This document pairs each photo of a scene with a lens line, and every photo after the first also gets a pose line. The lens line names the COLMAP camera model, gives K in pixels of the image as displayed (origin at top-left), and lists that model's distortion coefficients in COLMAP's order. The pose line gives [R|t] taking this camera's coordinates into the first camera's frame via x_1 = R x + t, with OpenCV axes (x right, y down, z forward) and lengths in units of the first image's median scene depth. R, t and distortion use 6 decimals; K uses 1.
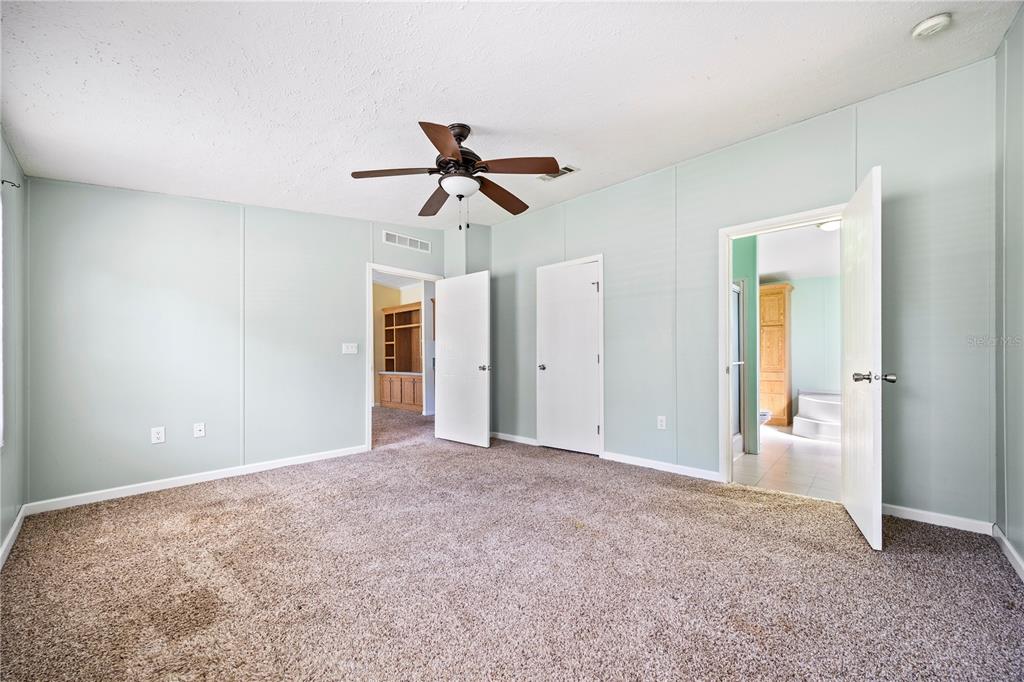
lens RADIAL K [[383.0, 0, 511.1], [0, 383.0, 356.7], [0, 0, 1]] dist [0.000074, 0.000005]
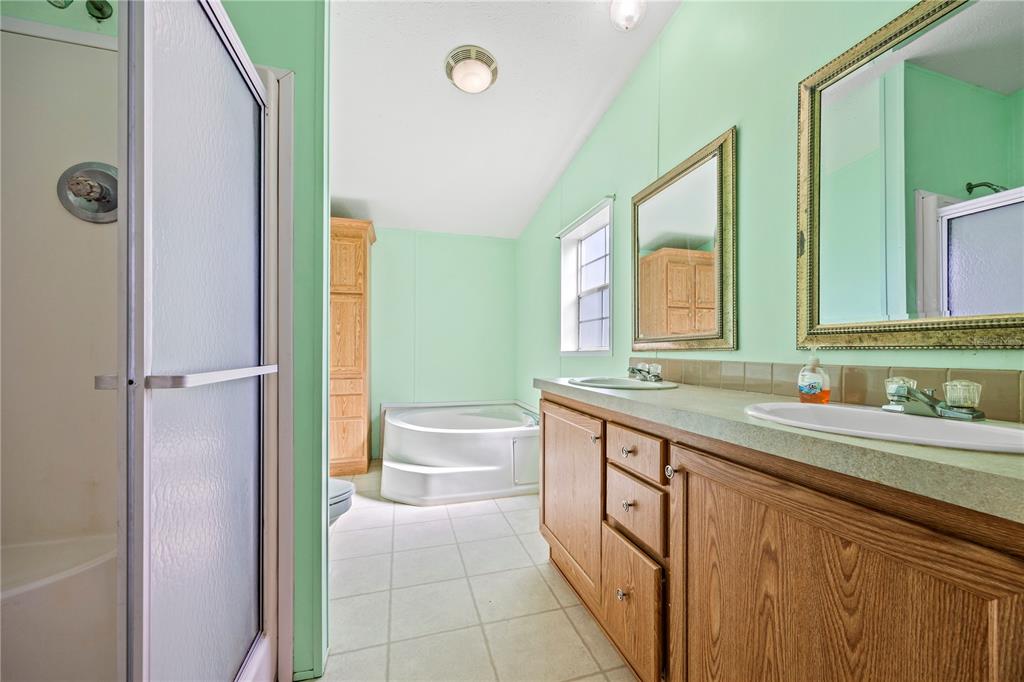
lens RADIAL K [[383.0, 0, 511.1], [0, 383.0, 356.7], [0, 0, 1]] dist [0.000074, 0.000005]
pose [[0.506947, -0.003807, 0.861969, 1.303707], [-0.008017, 0.999926, 0.009131, 0.006485], [-0.861940, -0.011539, 0.506879, 2.043945]]
